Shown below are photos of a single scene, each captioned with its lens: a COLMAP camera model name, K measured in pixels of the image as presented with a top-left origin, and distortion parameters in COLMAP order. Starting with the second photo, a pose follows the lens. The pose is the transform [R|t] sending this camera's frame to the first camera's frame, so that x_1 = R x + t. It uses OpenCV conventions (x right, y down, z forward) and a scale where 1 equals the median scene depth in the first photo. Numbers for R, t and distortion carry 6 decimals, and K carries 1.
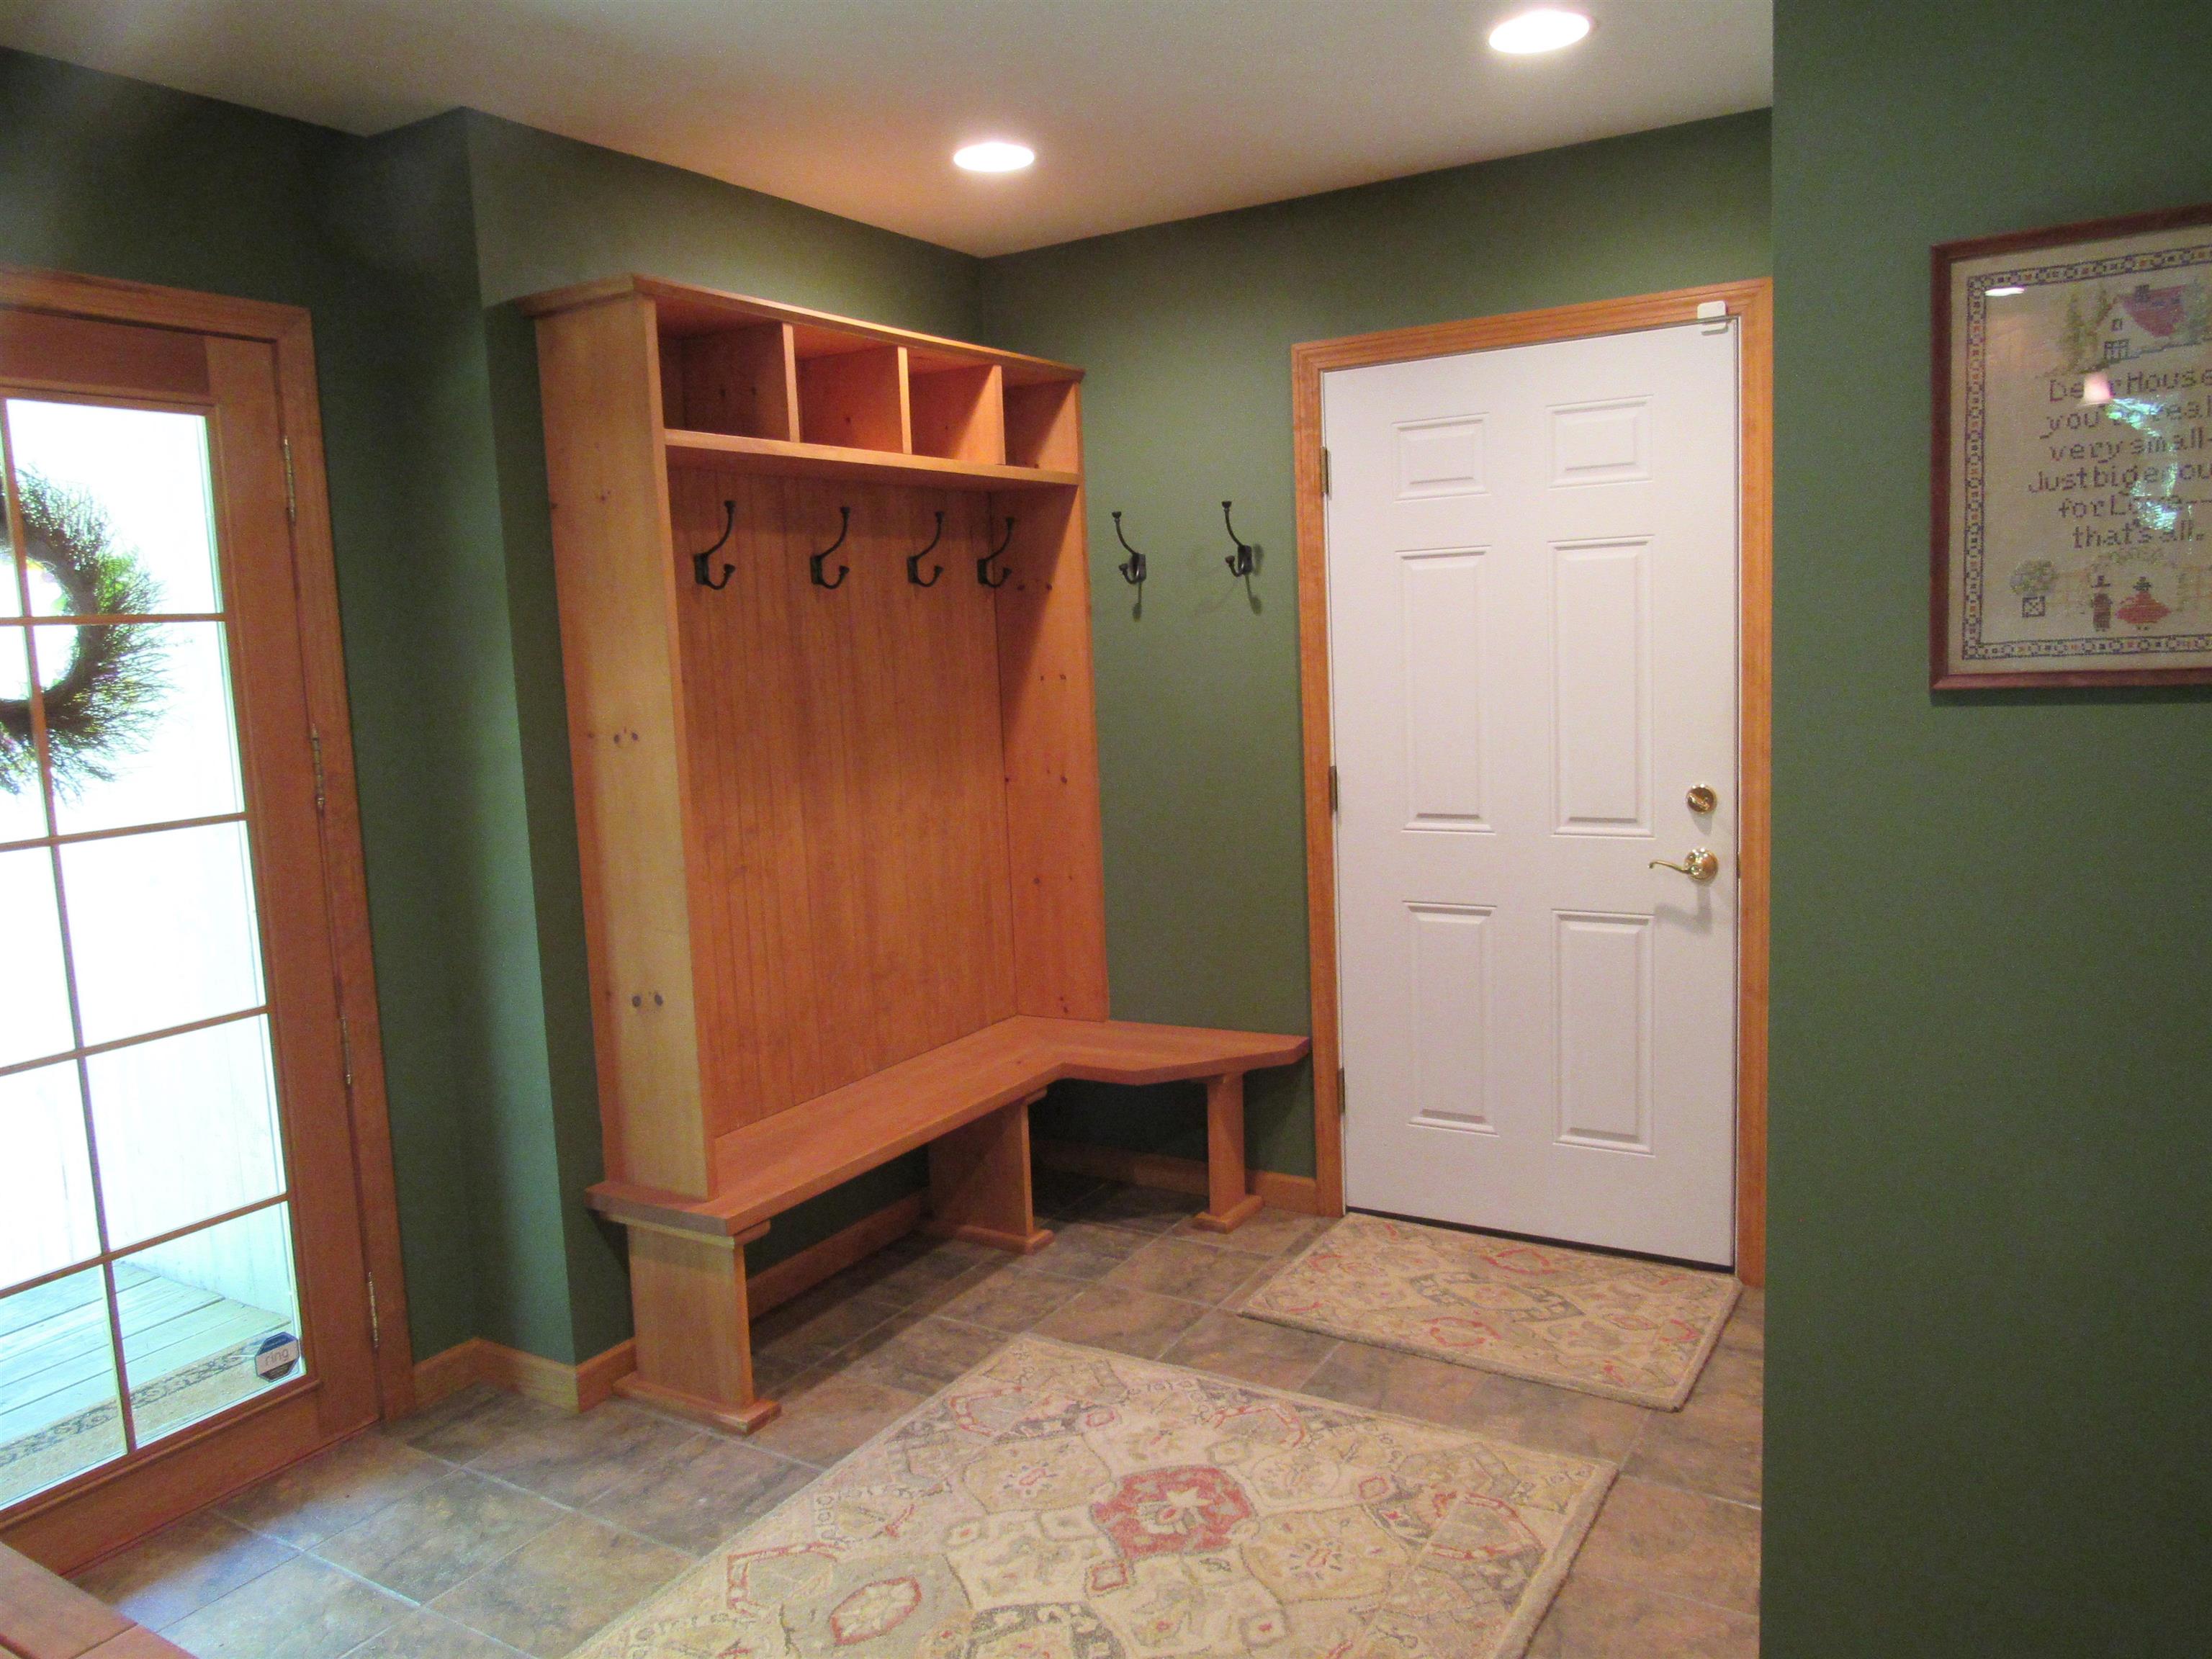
lens RADIAL K [[1579.8, 0, 1100.9], [0, 1579.8, 823.2], [0, 0, 1]] dist [-0.030505, 0.016744]
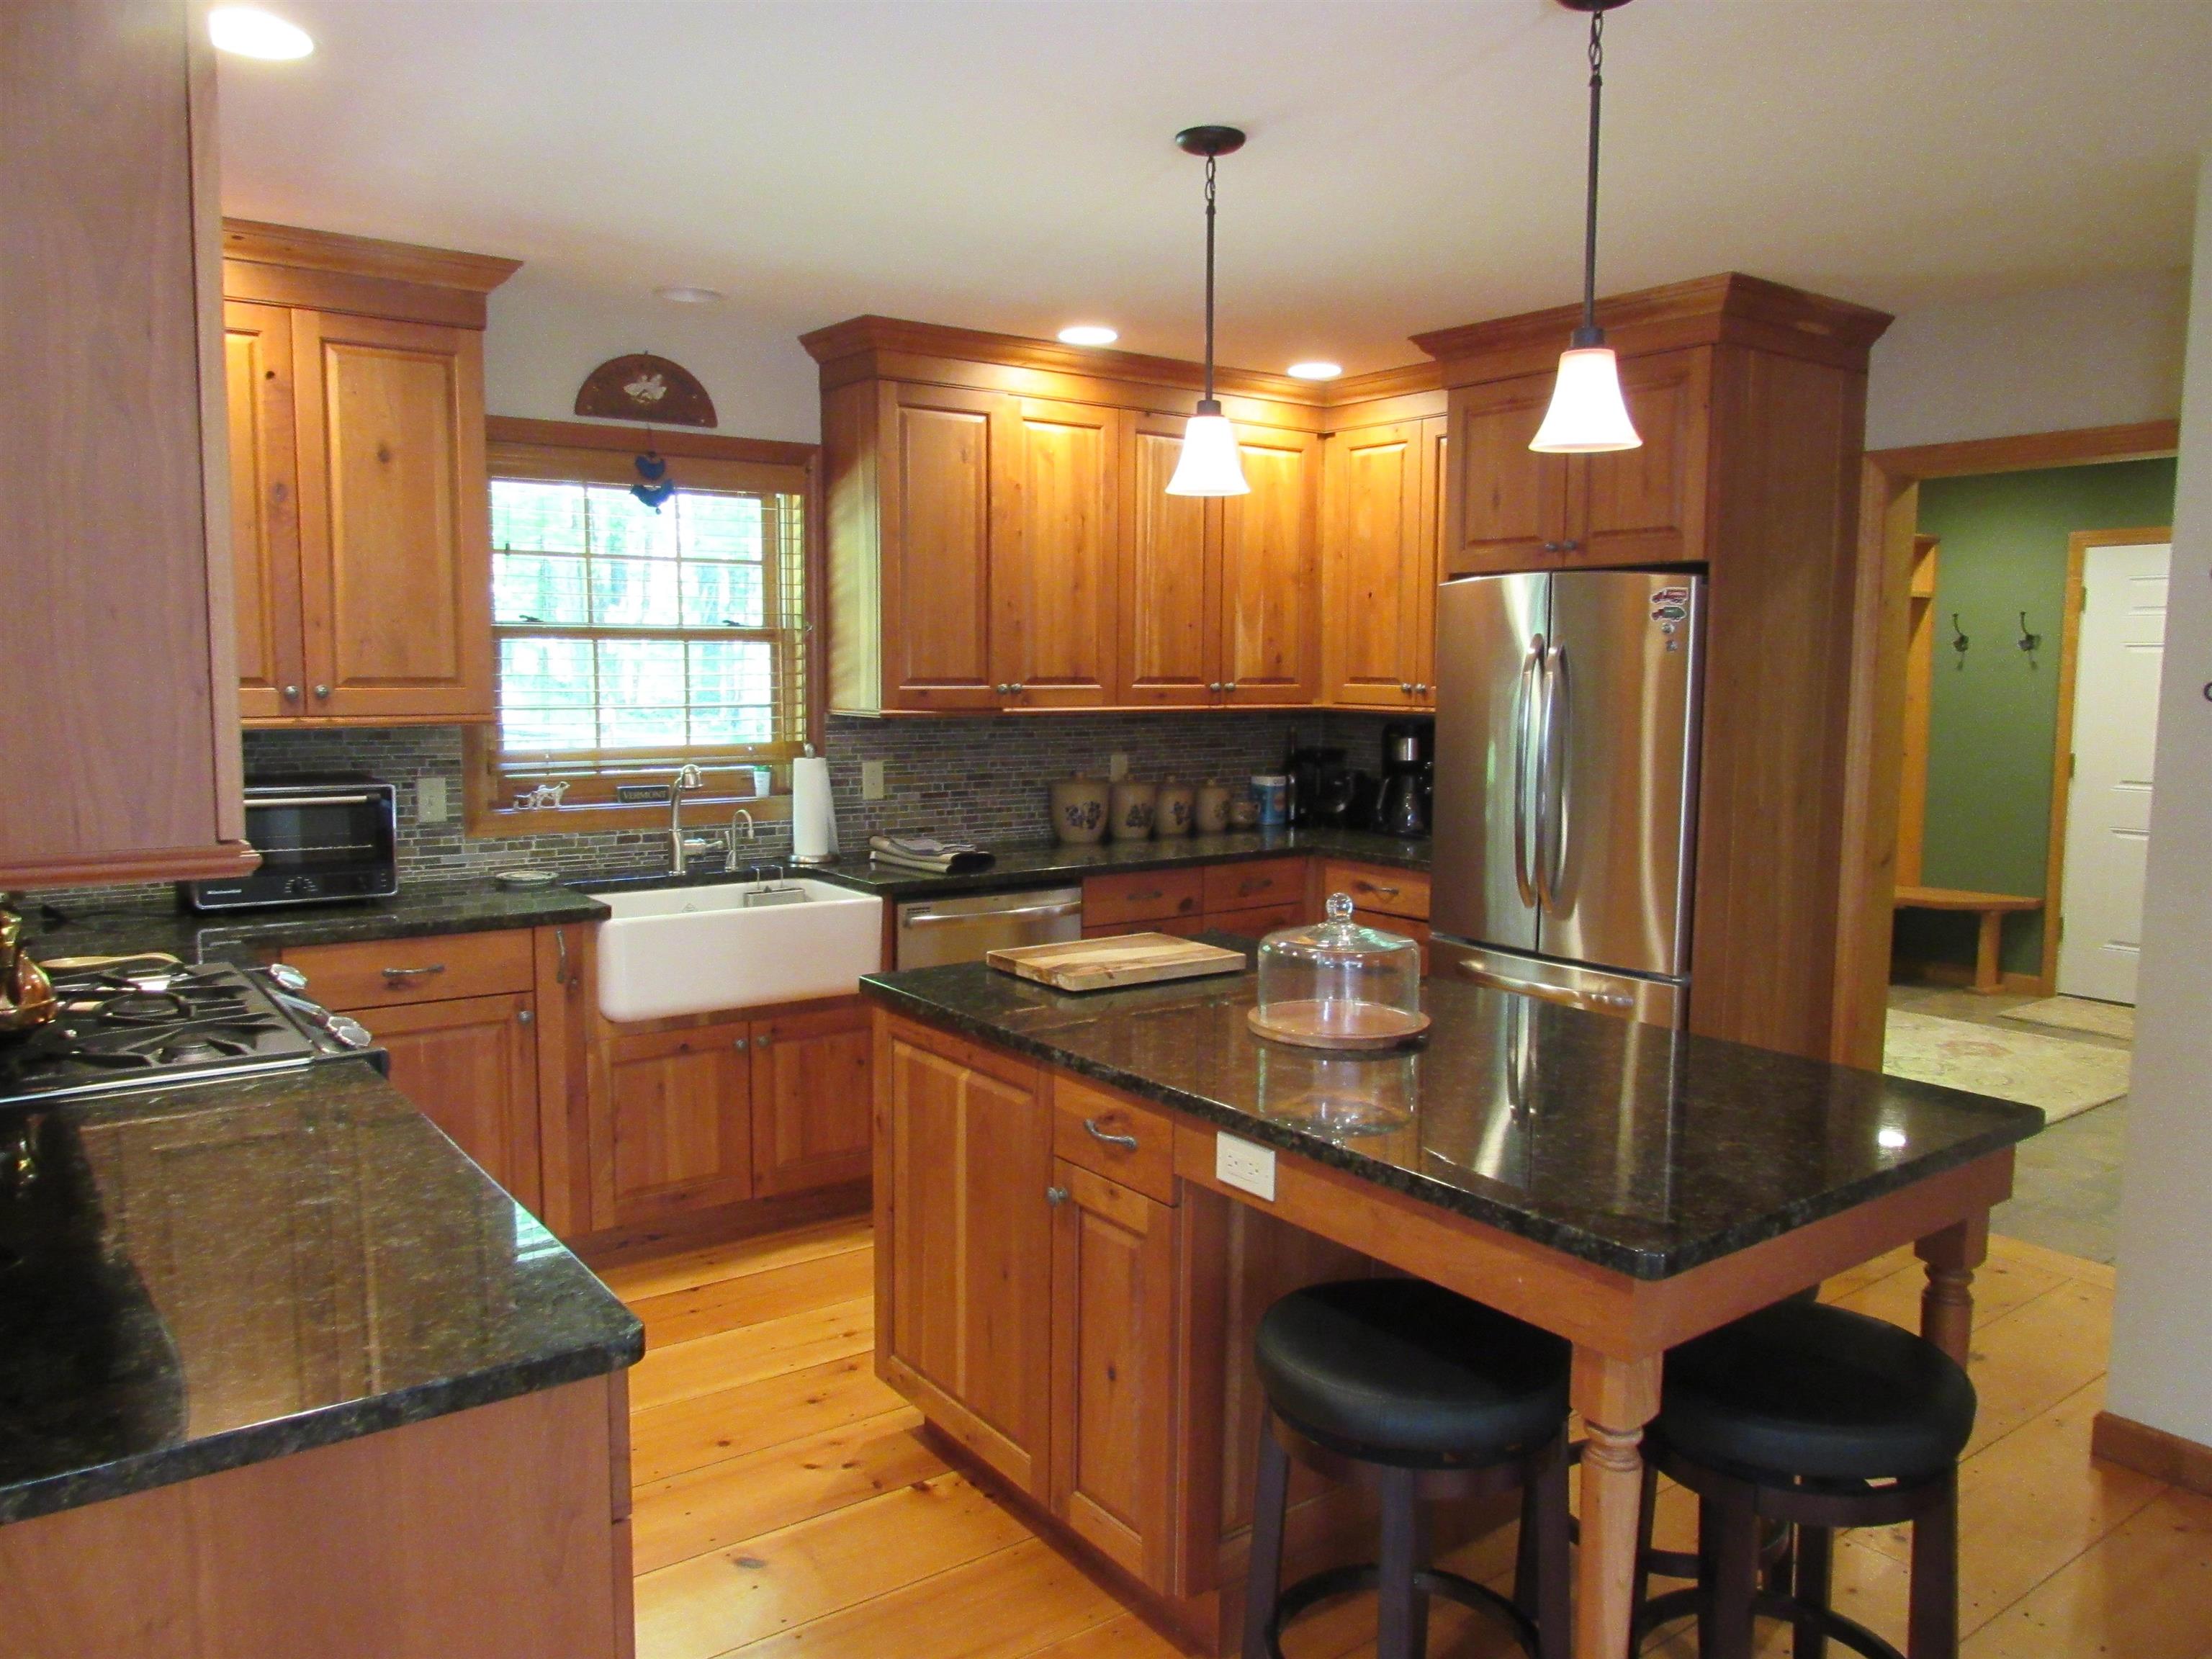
lens RADIAL K [[1579.8, 0, 1113.8], [0, 1579.8, 834.8], [0, 0, 1]] dist [-0.030505, 0.016744]
pose [[0.923829, 0.086549, -0.372893, -0.203048], [-0.086849, 0.996093, 0.016029, 0.128136], [0.372823, 0.017578, 0.927736, -1.145100]]
